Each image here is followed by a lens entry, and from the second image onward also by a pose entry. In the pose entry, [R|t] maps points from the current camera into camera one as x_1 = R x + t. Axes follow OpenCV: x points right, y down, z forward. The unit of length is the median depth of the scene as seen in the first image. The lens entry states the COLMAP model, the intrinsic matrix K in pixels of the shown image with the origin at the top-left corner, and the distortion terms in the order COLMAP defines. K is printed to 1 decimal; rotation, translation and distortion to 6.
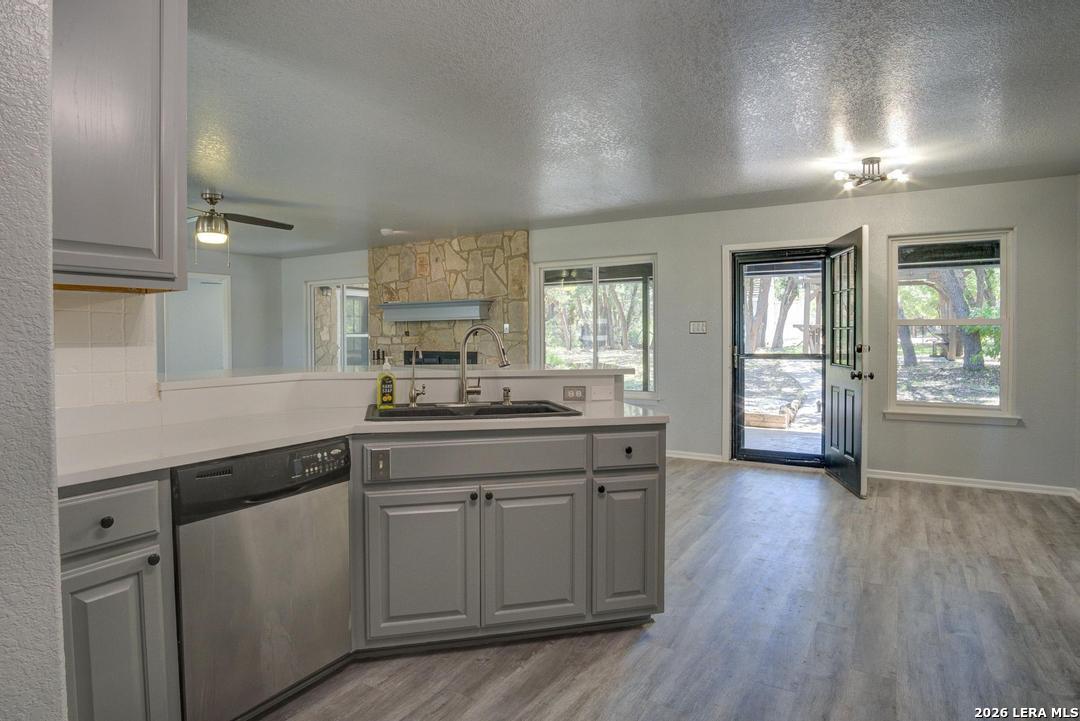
lens RADIAL K [[599.0, 0, 524.0], [0, 599.0, 356.0], [0, 0, 1]] dist [-0.043260, 0.002408]
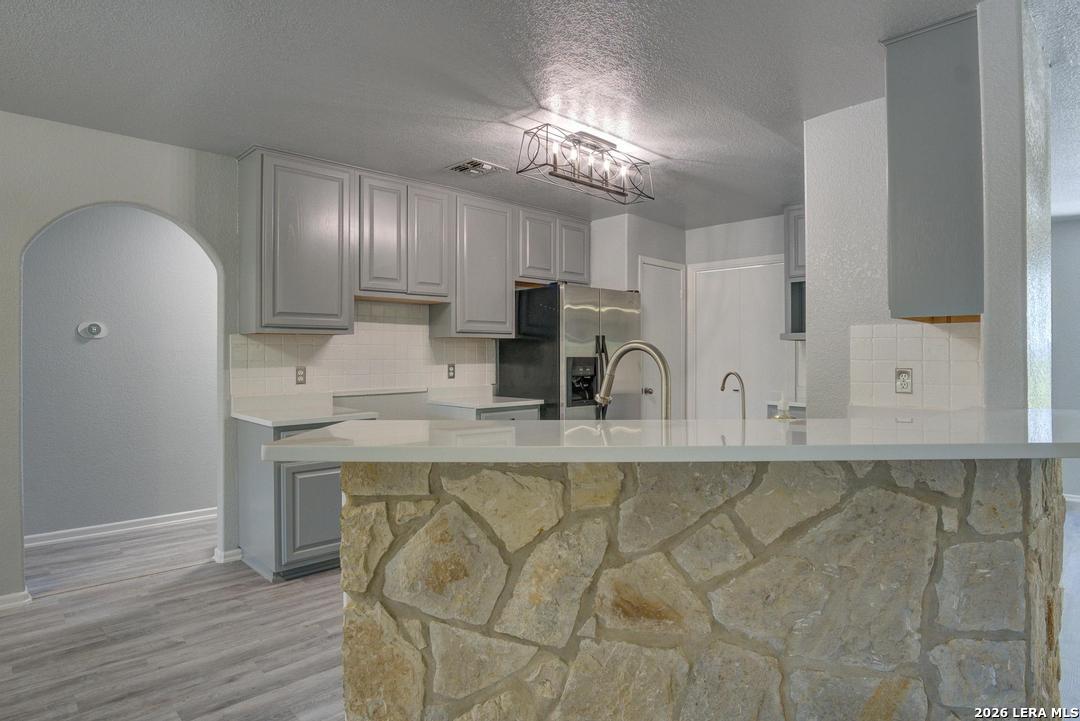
lens RADIAL K [[599.0, 0, 530.8], [0, 599.0, 355.8], [0, 0, 1]] dist [-0.043260, 0.002408]
pose [[-0.970128, 0.006438, 0.242507, -0.133010], [0.013722, 0.999504, 0.028363, -0.060866], [-0.242204, 0.030843, -0.969735, 1.899045]]
